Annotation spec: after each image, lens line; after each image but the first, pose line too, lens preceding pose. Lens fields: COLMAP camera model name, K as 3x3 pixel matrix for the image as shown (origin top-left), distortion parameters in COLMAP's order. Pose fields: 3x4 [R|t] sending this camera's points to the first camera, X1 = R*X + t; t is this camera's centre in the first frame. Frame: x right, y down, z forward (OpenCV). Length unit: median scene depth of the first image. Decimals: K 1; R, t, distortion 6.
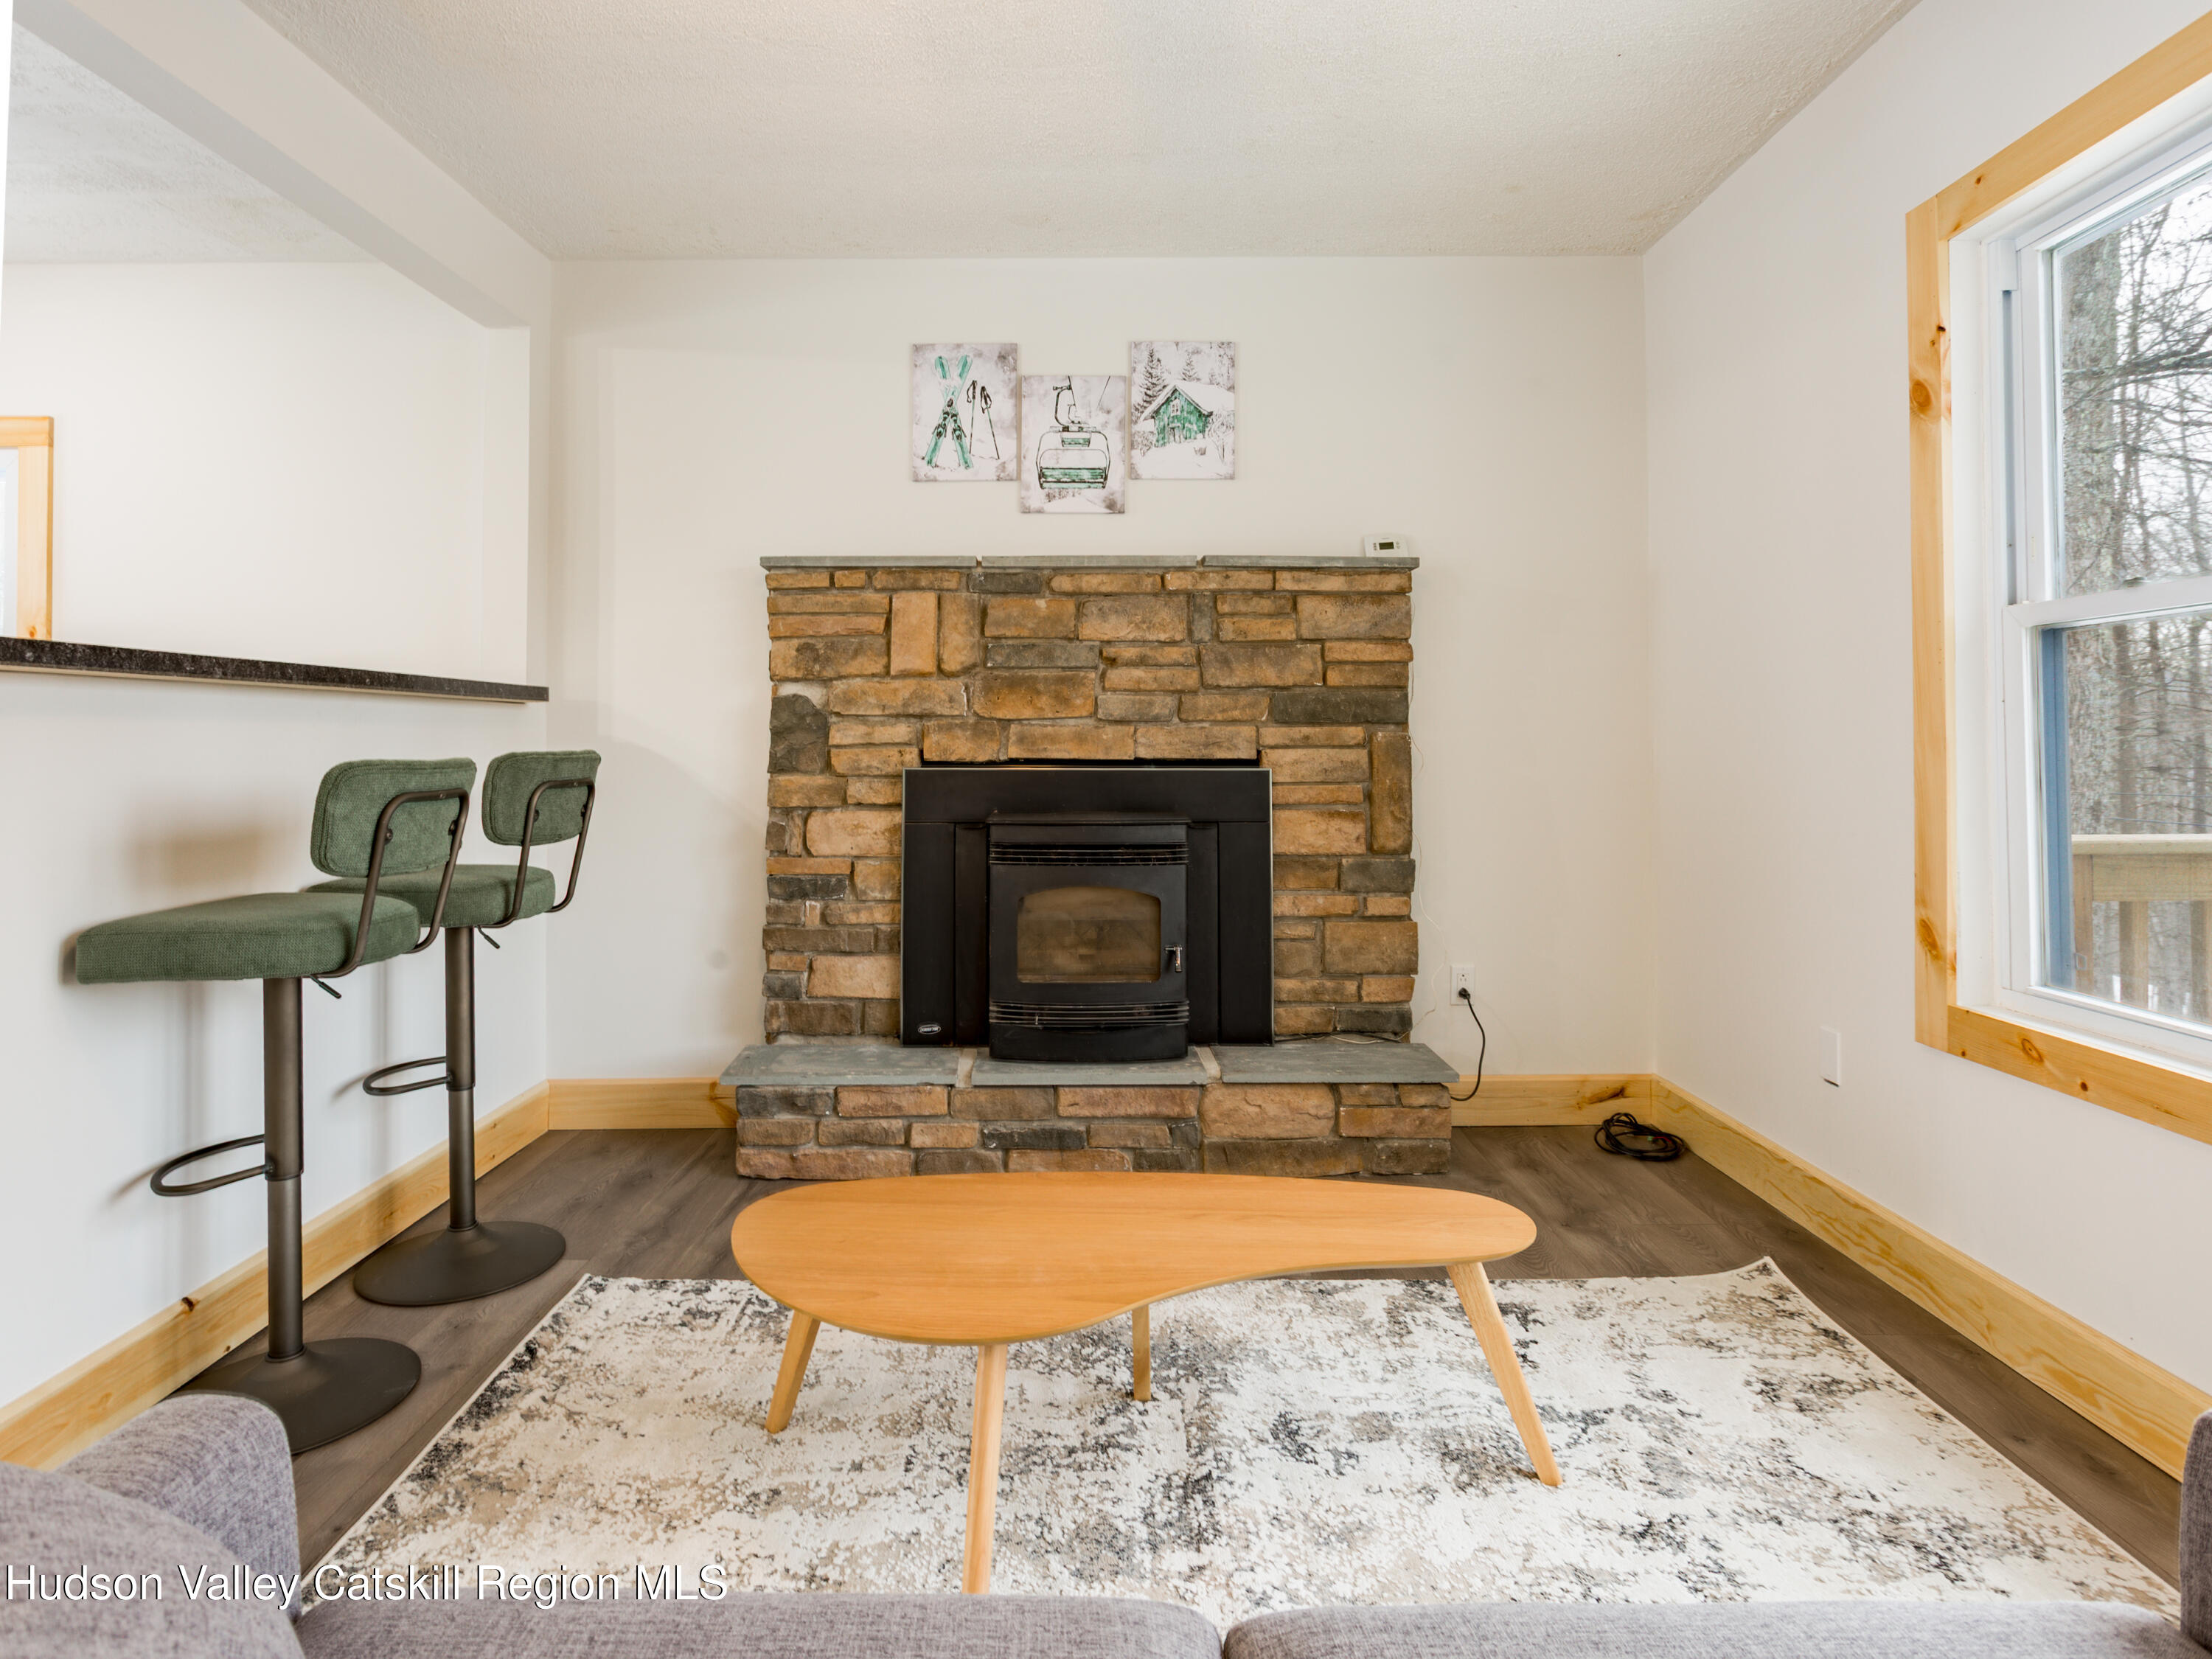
lens RADIAL K [[1287.4, 0, 1109.1], [0, 1287.4, 728.8], [0, 0, 1]] dist [-0.034184, 0.024185]
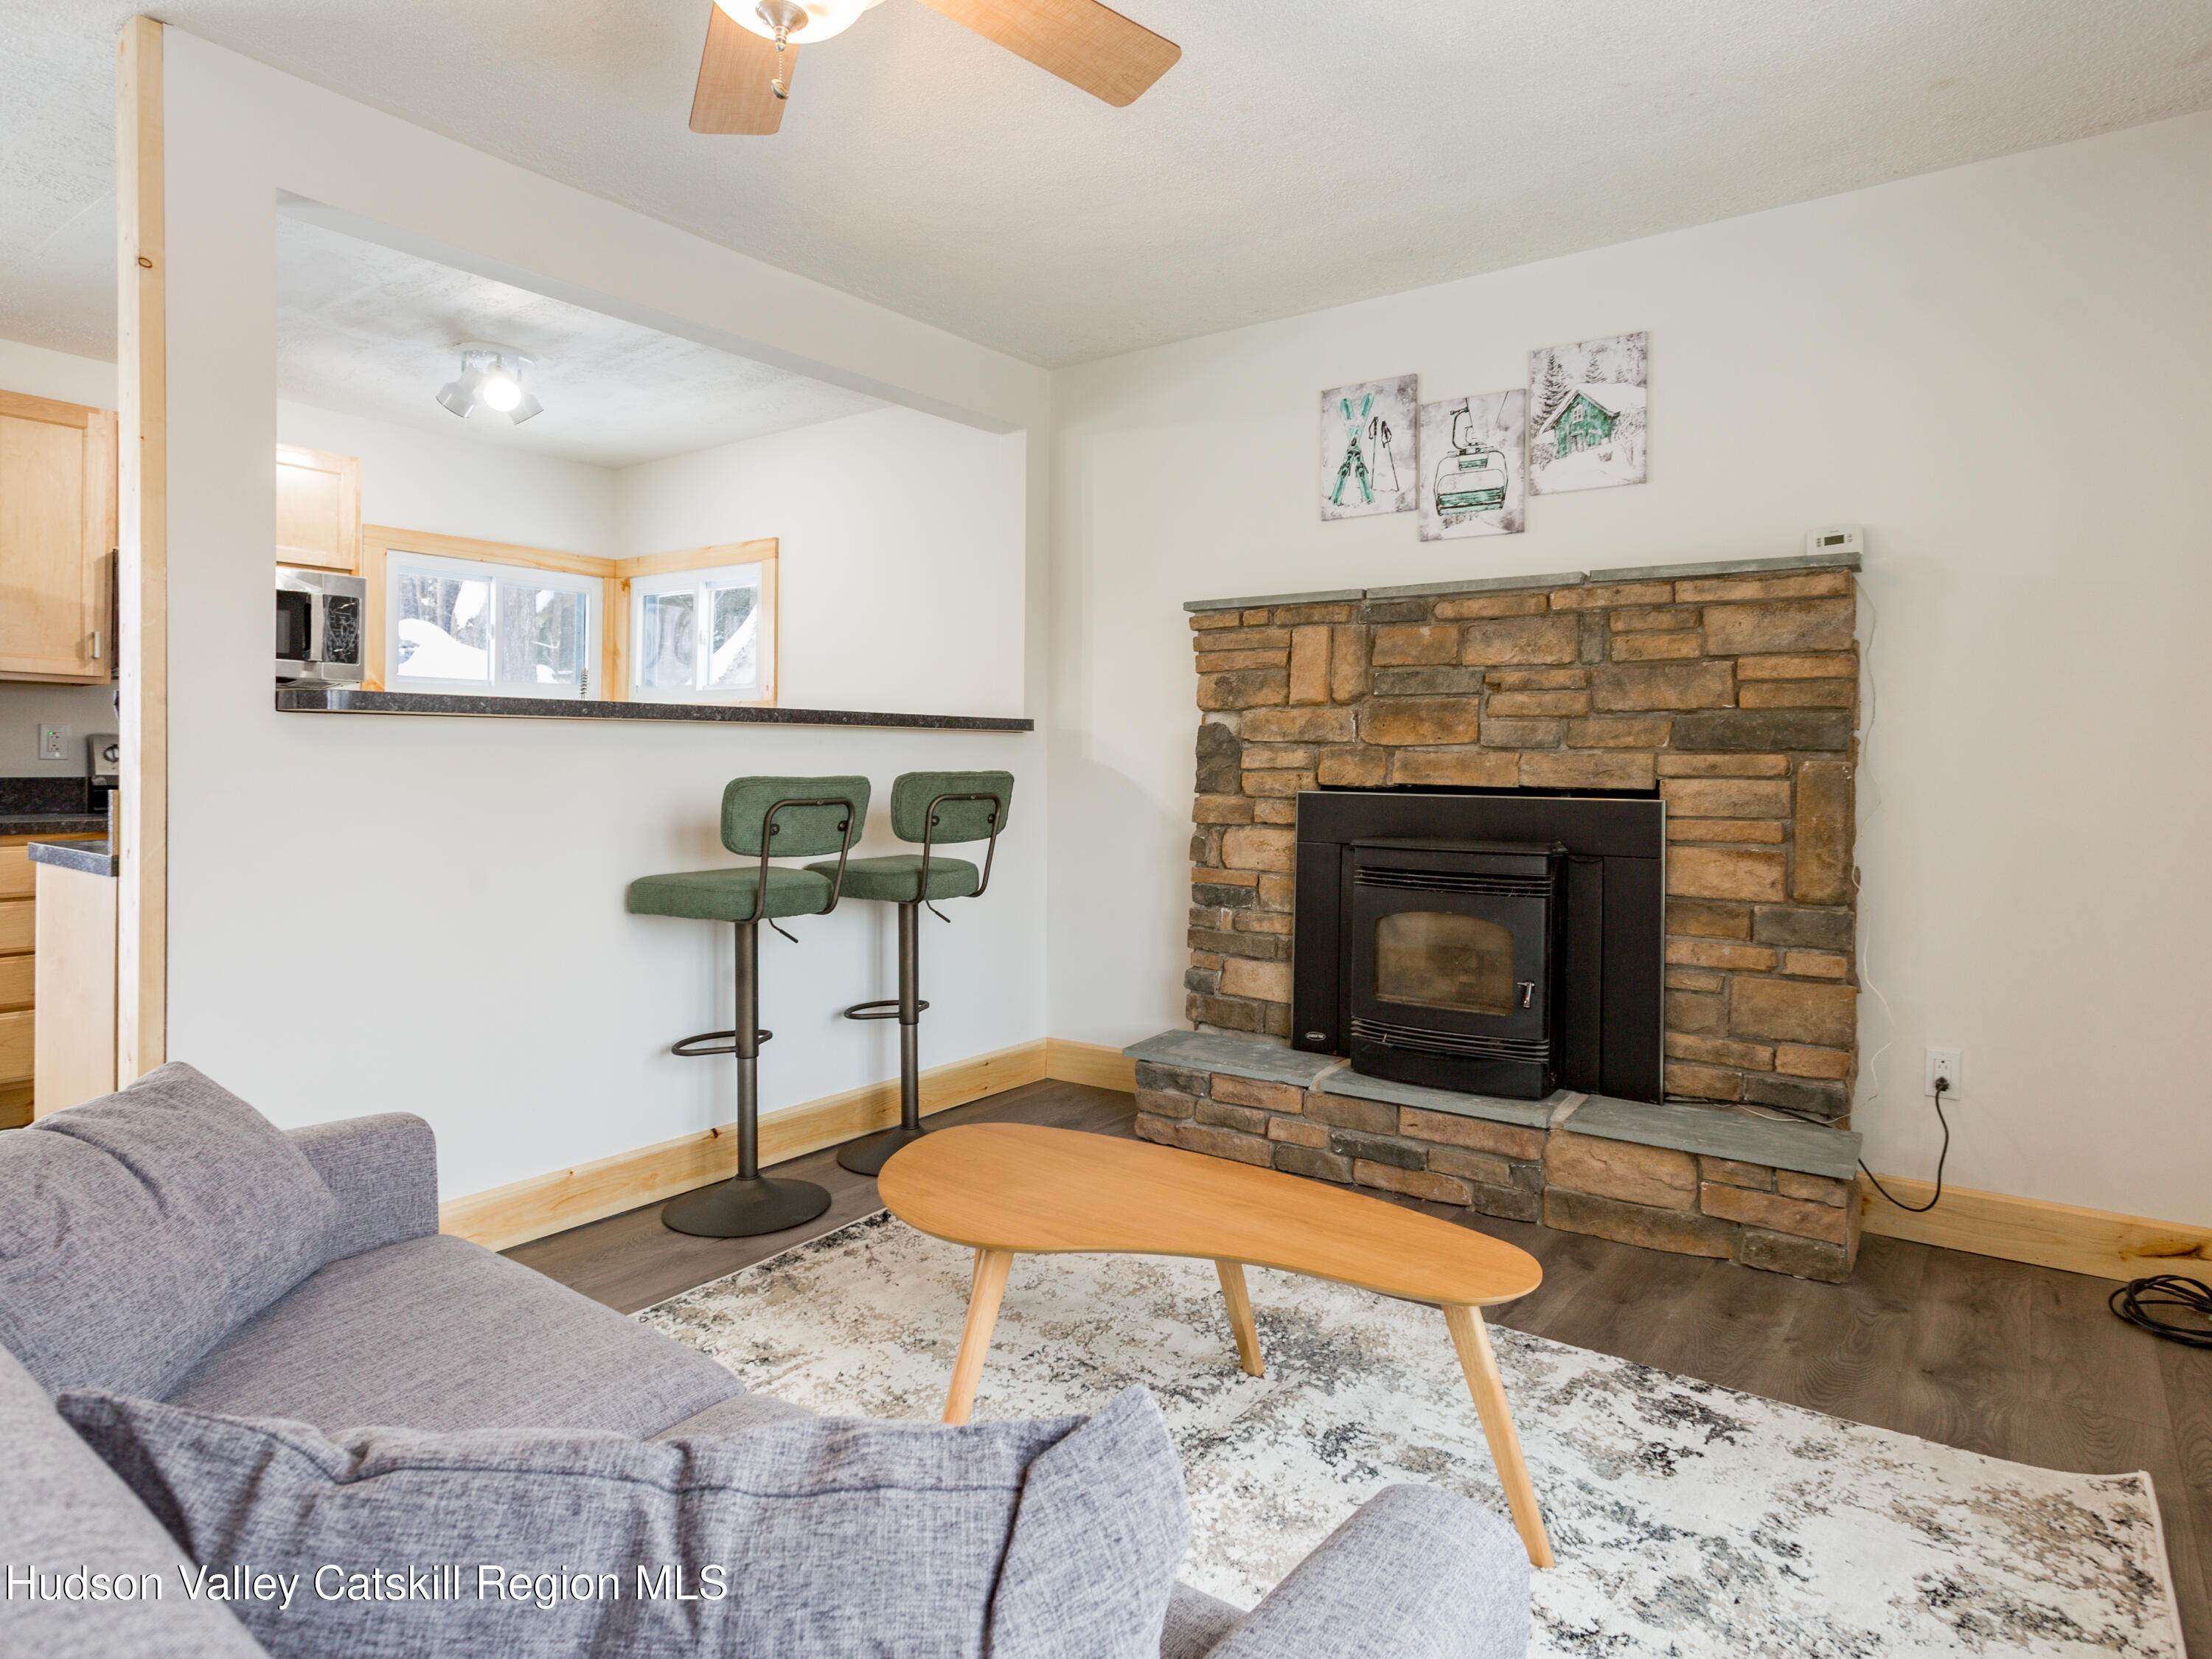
lens RADIAL K [[1325.0, 0, 1108.8], [0, 1325.0, 767.7], [0, 0, 1]] dist [-0.023202, 0.010647]
pose [[0.795661, 0.011433, -0.605635, 0.382797], [-0.001756, 0.999861, 0.016568, -0.007020], [0.605740, -0.012119, 0.795570, 0.022850]]
